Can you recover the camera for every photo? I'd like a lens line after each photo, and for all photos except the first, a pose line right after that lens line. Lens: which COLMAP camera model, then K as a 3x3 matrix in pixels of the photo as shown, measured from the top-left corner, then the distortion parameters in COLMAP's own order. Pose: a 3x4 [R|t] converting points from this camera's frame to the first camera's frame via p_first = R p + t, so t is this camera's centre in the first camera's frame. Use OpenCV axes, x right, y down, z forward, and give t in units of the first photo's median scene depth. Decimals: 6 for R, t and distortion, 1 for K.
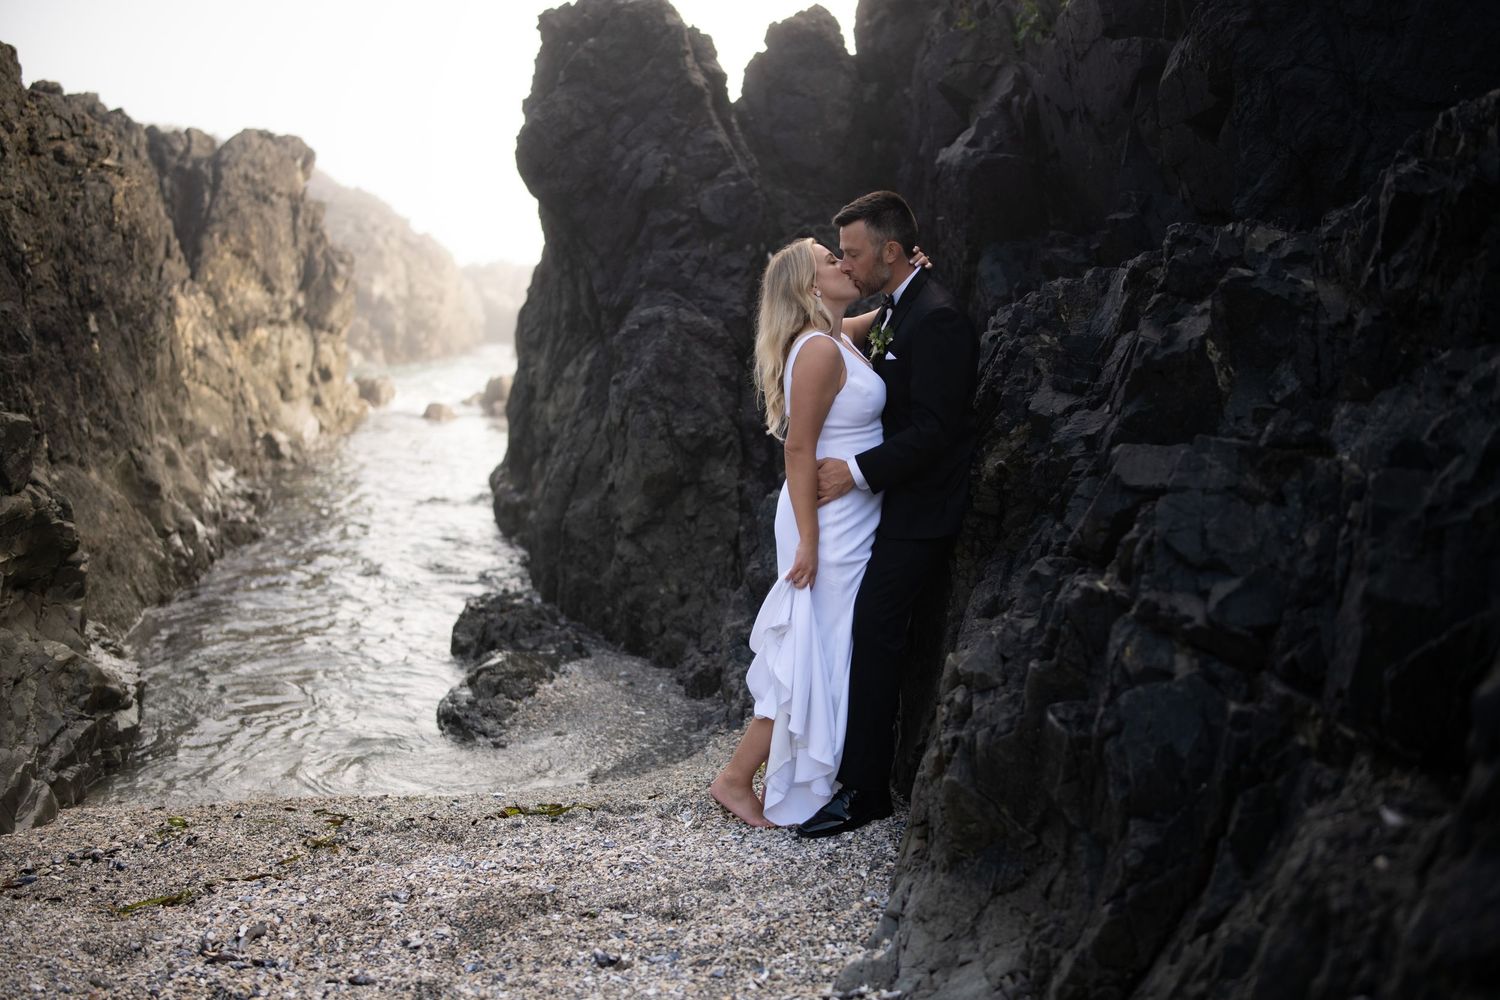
lens RADIAL K [[1424.1, 0, 750.0], [0, 1424.1, 500.0], [0, 0, 1]] dist [-0.049705, 0.003748]
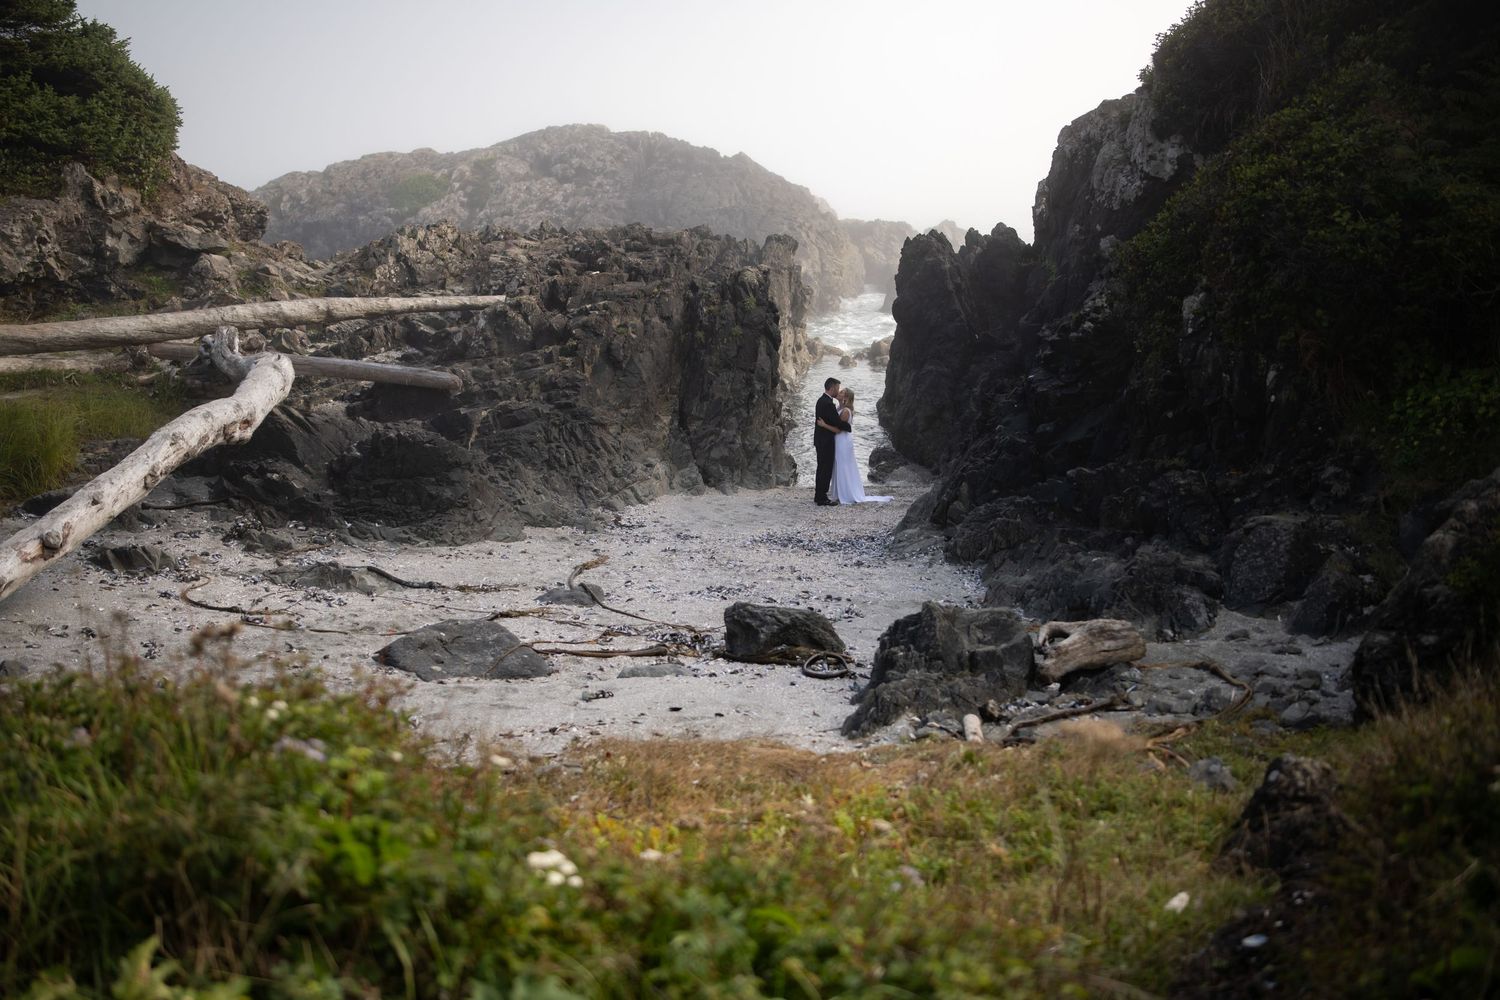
lens RADIAL K [[1486.6, 0, 779.2], [0, 1486.6, 498.9], [0, 0, 1]] dist [-0.041884, 0.015845]
pose [[0.973452, 0.047441, -0.223922, 0.365781], [-0.029711, 0.996198, 0.081899, -0.090530], [0.226956, -0.073072, 0.971160, -2.403560]]
